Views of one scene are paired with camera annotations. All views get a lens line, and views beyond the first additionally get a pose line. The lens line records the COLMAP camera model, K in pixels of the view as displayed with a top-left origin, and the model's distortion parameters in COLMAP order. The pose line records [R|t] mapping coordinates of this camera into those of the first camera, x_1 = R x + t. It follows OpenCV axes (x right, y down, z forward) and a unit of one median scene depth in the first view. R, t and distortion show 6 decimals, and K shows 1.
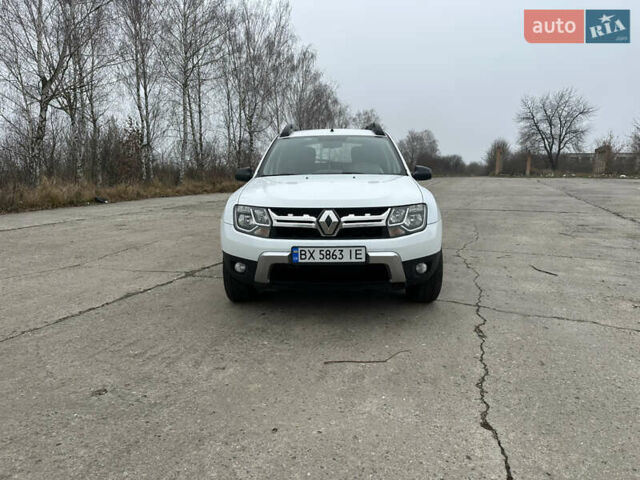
lens RADIAL K [[444.5, 0, 322.6], [0, 444.5, 235.9], [0, 0, 1]] dist [0.067584, -0.083181]
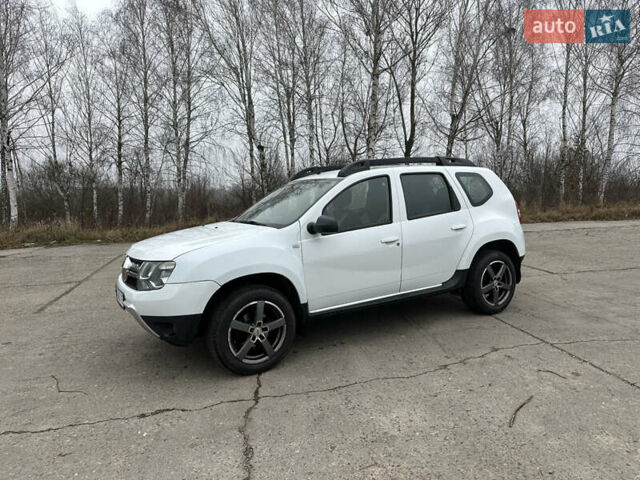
lens RADIAL K [[444.5, 0, 322.6], [0, 444.5, 235.9], [0, 0, 1]] dist [0.067584, -0.083181]
pose [[0.536304, 0.067916, -0.841288, 0.862267], [-0.101011, 0.994758, 0.015913, -0.125621], [0.837959, 0.076445, 0.540353, 0.527218]]
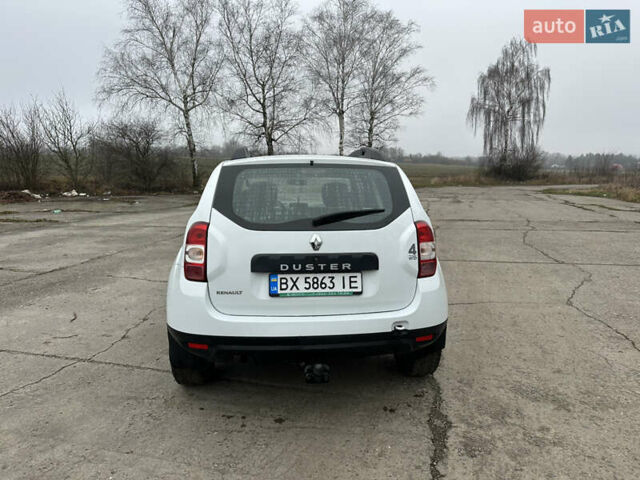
lens RADIAL K [[444.5, 0, 322.6], [0, 444.5, 235.9], [0, 0, 1]] dist [0.067584, -0.083181]
pose [[-0.991548, 0.022027, -0.127853, 0.099460], [-0.016905, 0.955144, 0.295659, -0.393505], [0.128631, 0.295322, -0.946699, 2.039689]]
